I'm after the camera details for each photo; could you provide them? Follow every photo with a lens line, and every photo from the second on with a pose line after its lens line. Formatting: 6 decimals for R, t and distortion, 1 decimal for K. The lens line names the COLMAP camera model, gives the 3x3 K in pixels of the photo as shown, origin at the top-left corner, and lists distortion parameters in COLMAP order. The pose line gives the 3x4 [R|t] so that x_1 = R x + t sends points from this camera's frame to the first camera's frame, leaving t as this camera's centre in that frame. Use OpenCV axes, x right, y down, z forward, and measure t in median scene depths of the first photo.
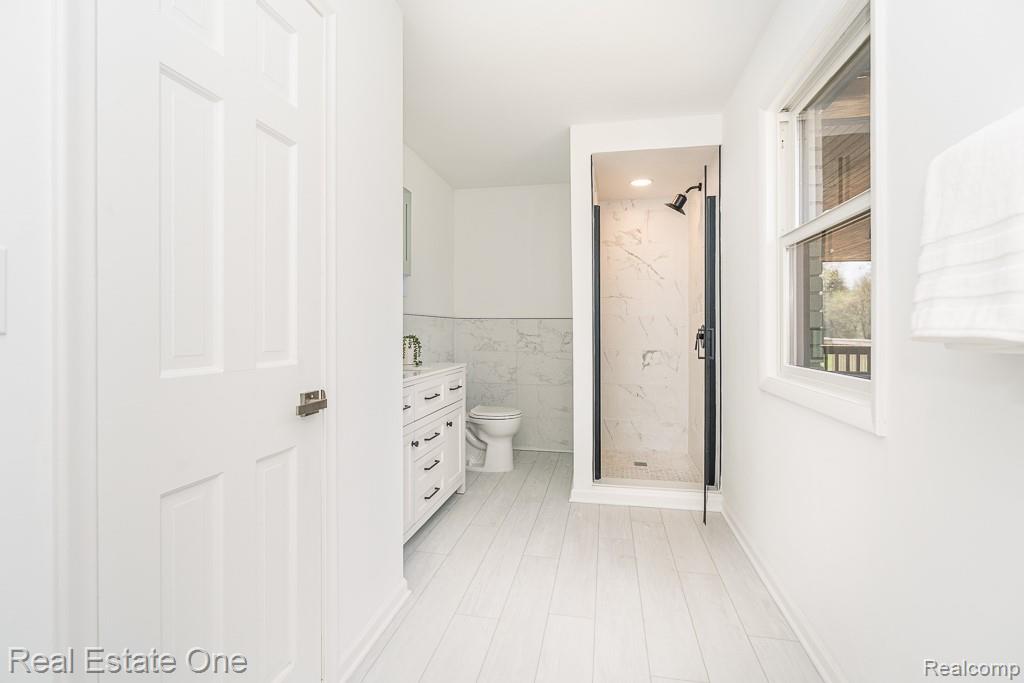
lens RADIAL K [[468.5, 0, 516.3], [0, 468.5, 333.5], [0, 0, 1]] dist [-0.001666, -0.000104]
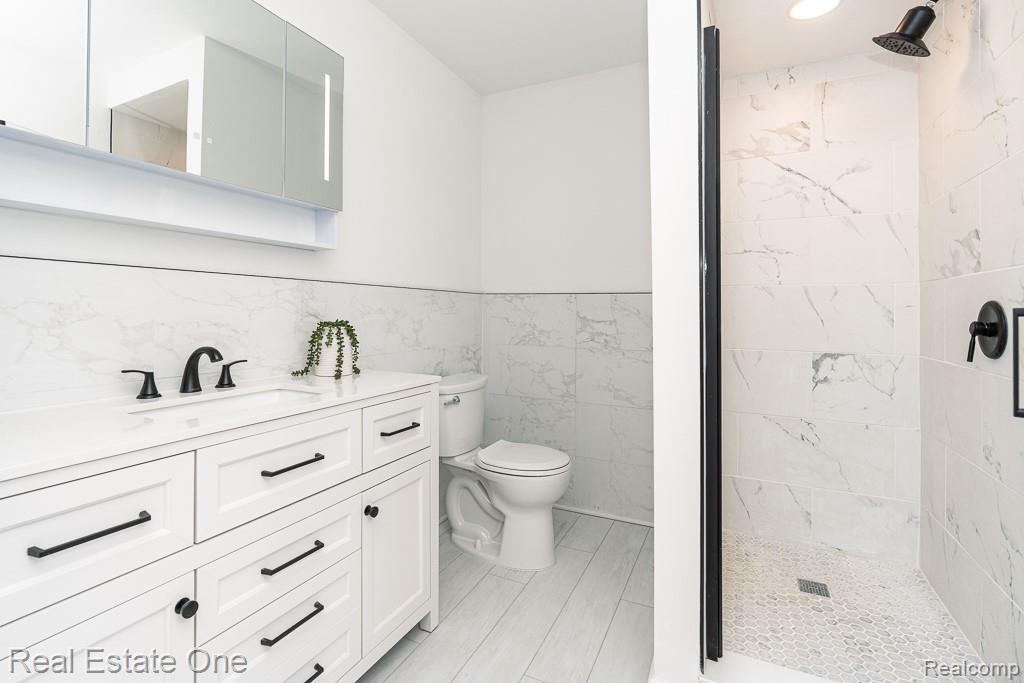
lens RADIAL K [[474.9, 0, 512.9], [0, 474.9, 308.8], [0, 0, 1]] dist [-0.000890, -0.000005]
pose [[0.967049, 0.002275, -0.254581, 0.081204], [-0.006419, 0.999860, -0.015450, -0.002093], [0.254510, 0.016575, 0.966928, 0.402107]]
